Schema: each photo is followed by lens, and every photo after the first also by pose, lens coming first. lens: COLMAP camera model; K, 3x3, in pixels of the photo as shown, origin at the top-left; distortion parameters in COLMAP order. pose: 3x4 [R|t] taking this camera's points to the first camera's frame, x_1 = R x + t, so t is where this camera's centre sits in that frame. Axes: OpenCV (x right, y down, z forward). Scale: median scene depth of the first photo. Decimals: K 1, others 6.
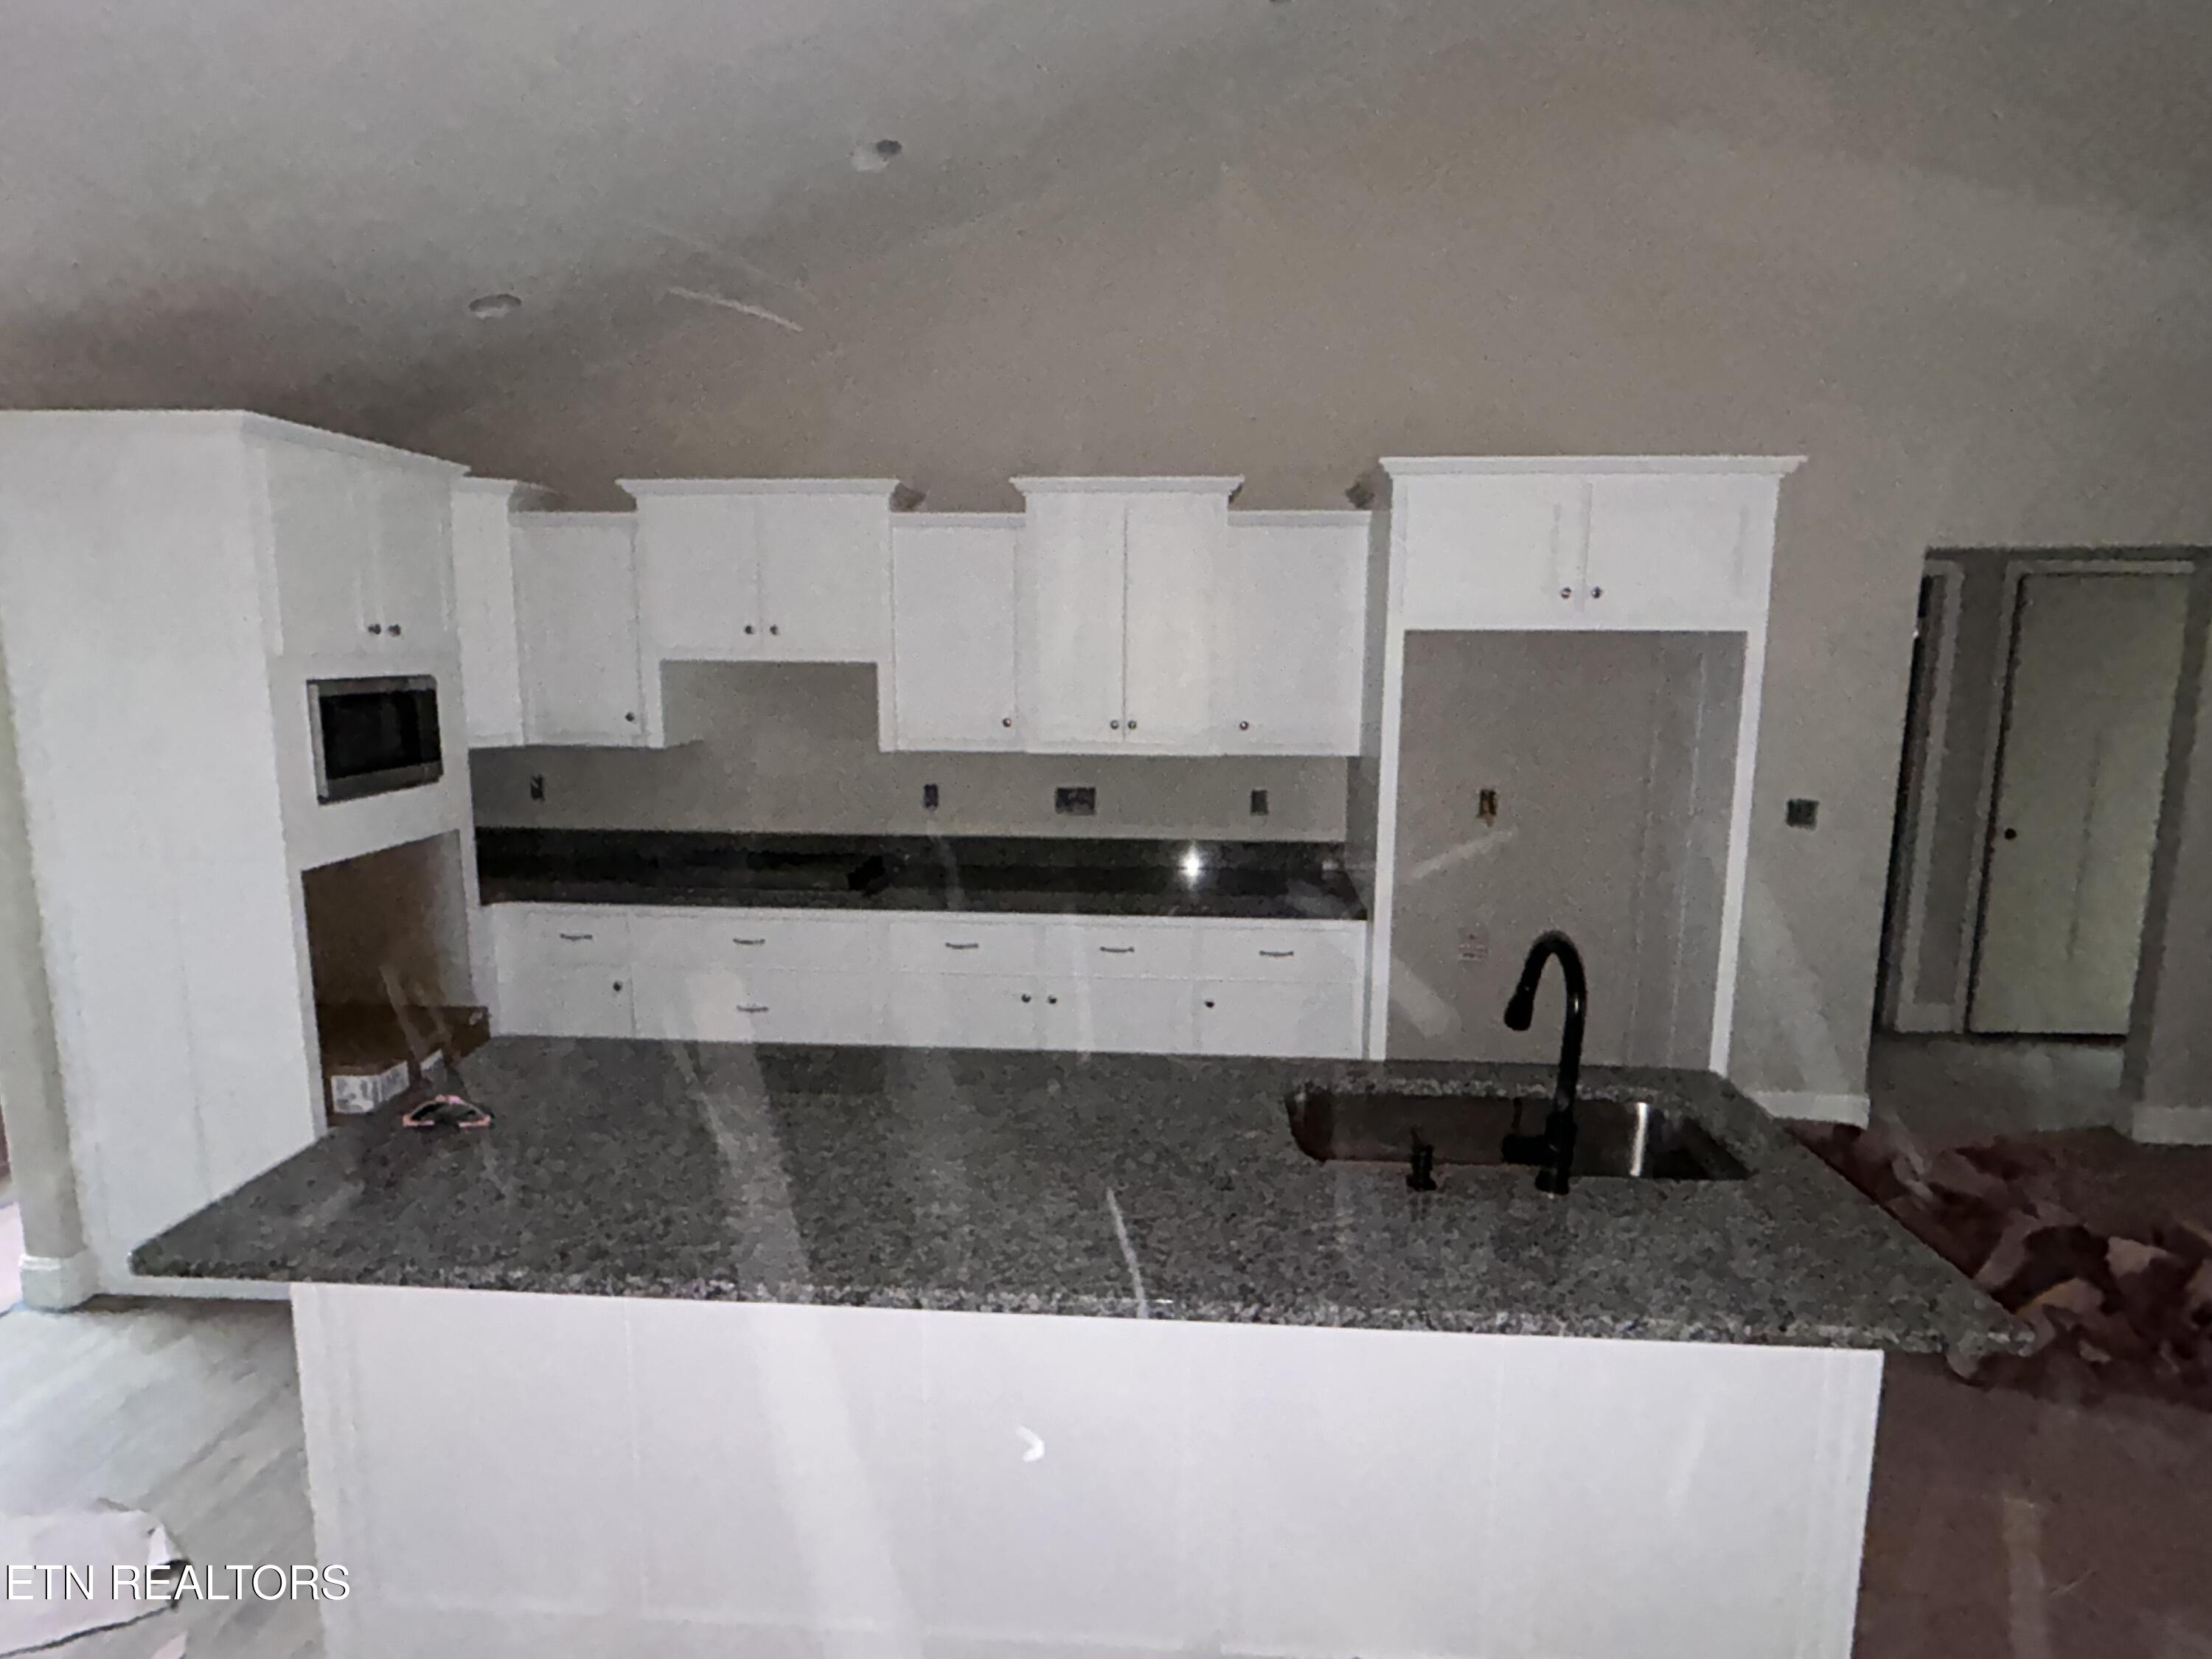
lens RADIAL K [[1215.5, 0, 1106.0], [0, 1215.5, 829.5], [0, 0, 1]] dist [-0.002270, -0.000205]
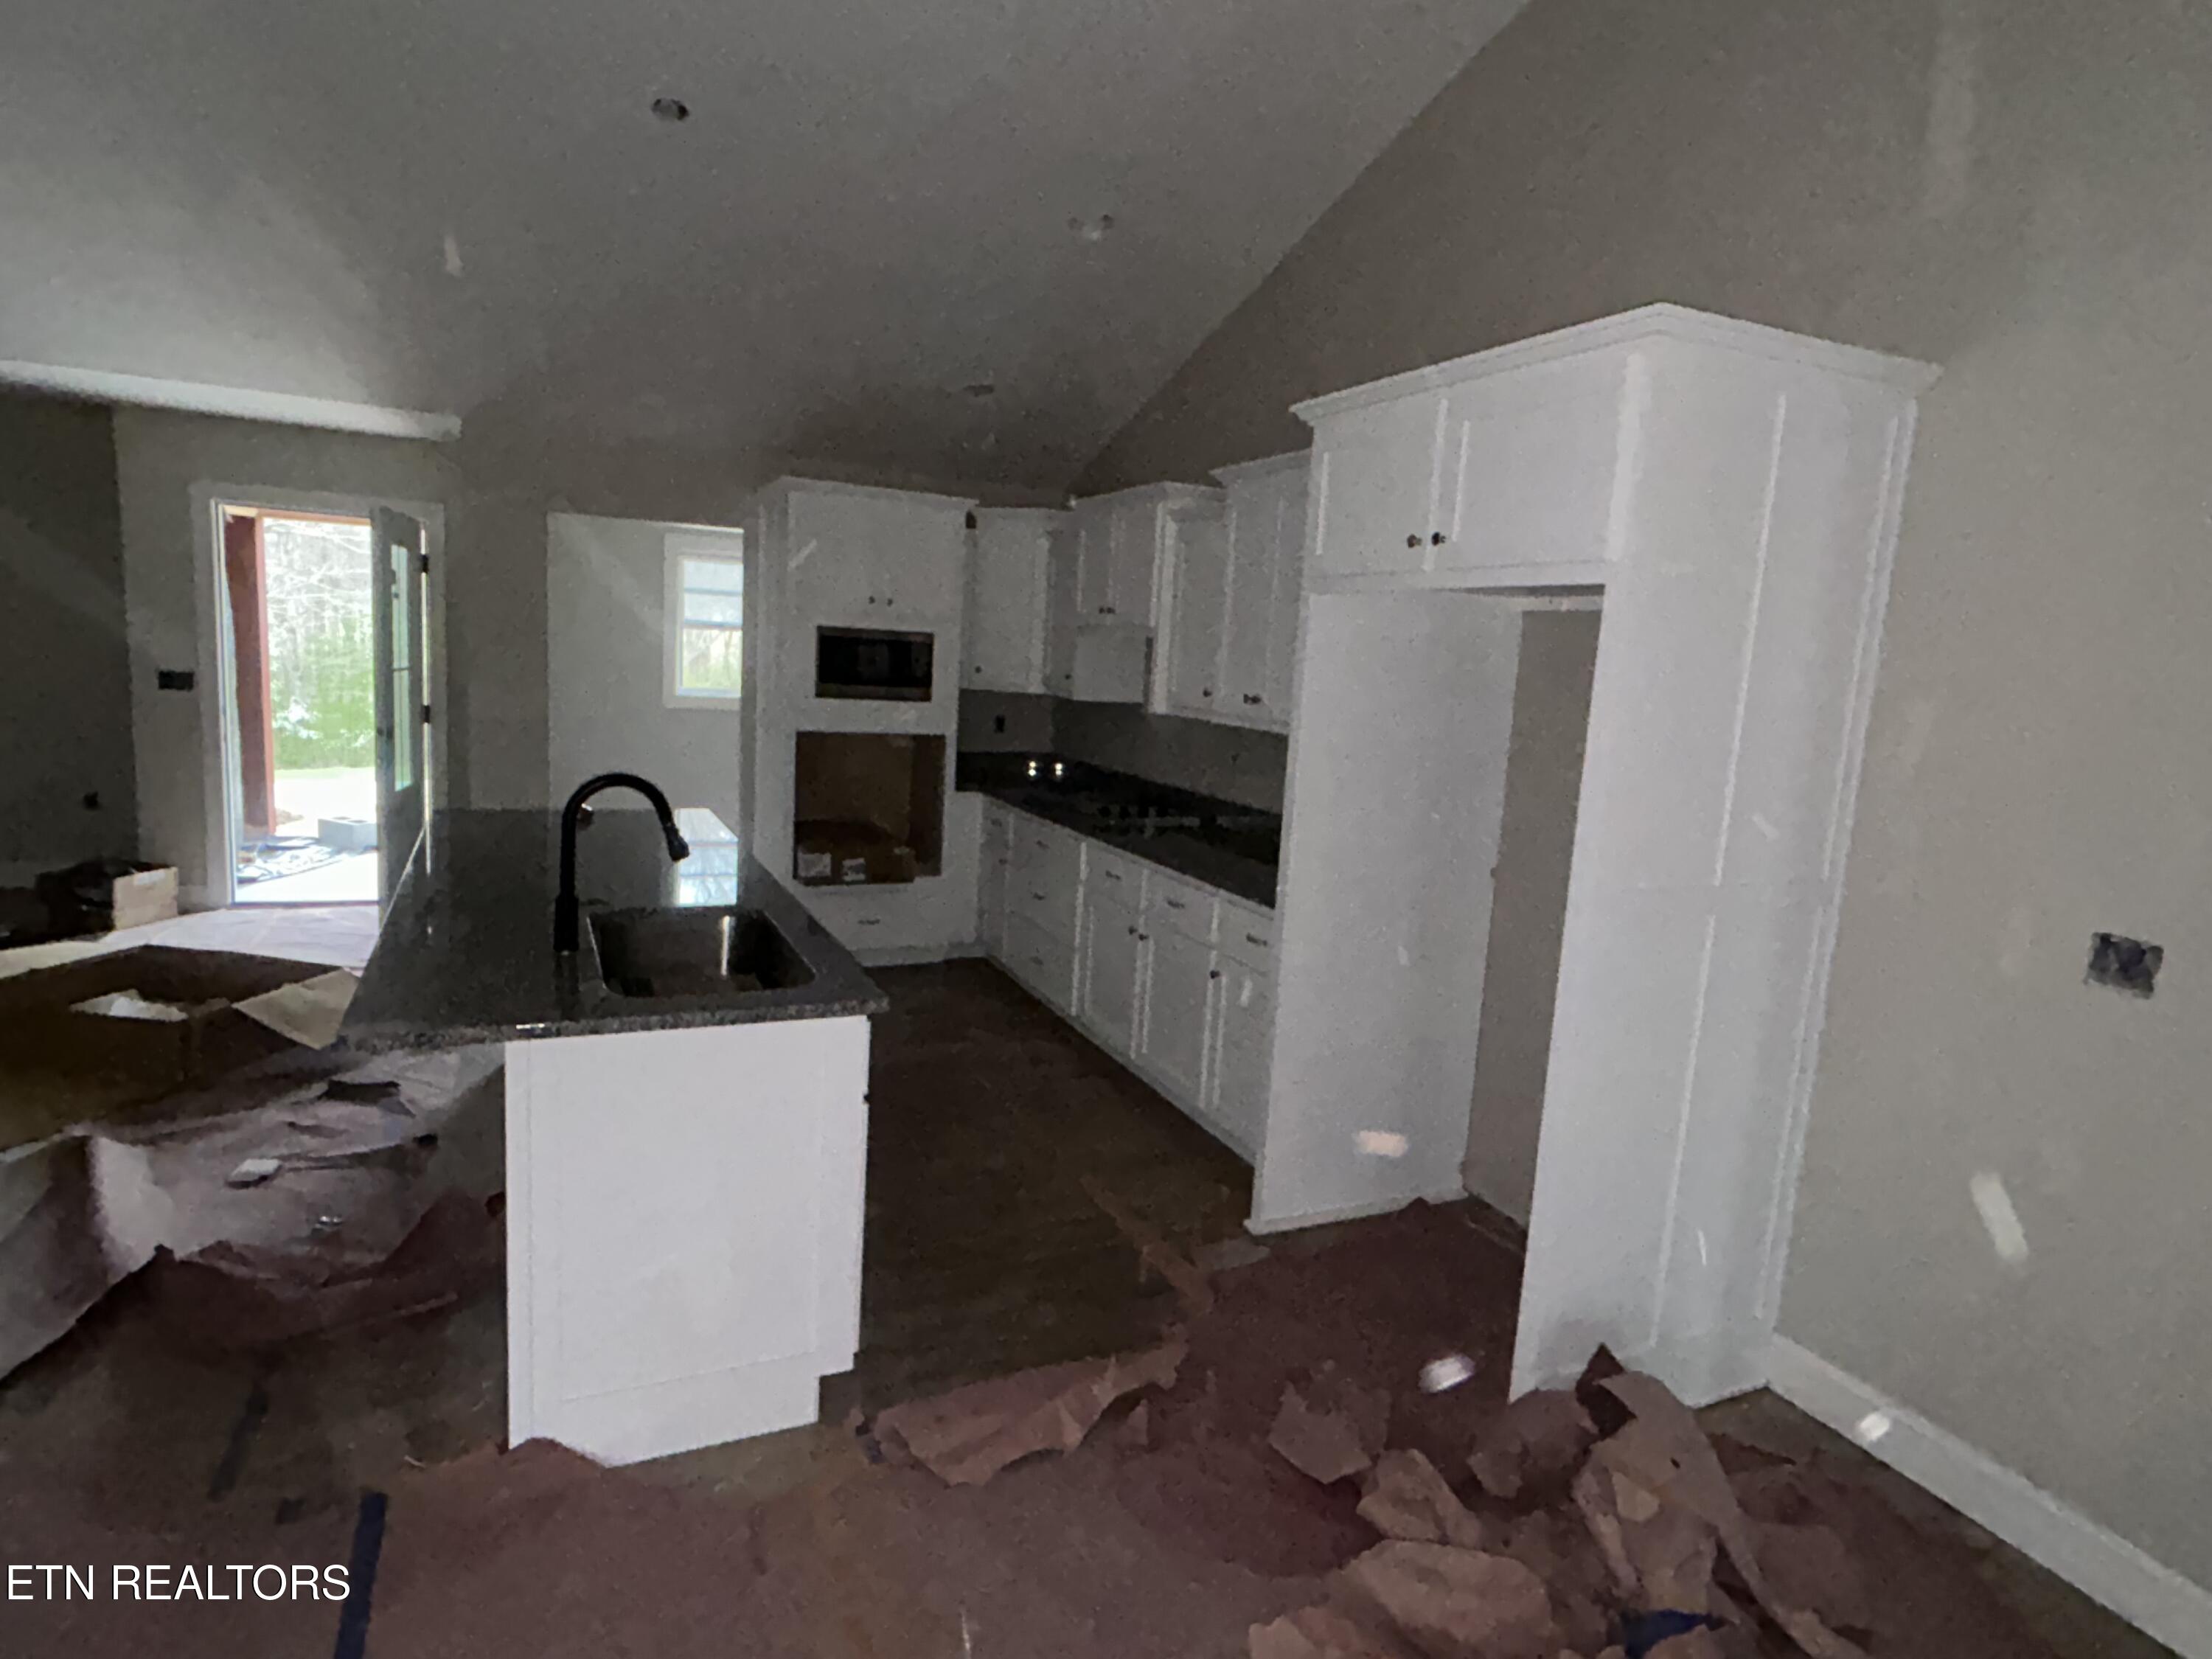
lens RADIAL K [[1215.5, 0, 1106.0], [0, 1215.5, 829.5], [0, 0, 1]] dist [-0.002270, -0.000205]
pose [[0.500278, 0.151544, -0.852500, 1.009769], [-0.199056, 0.978323, 0.057097, -0.014621], [0.842673, 0.141131, 0.519600, 0.429773]]
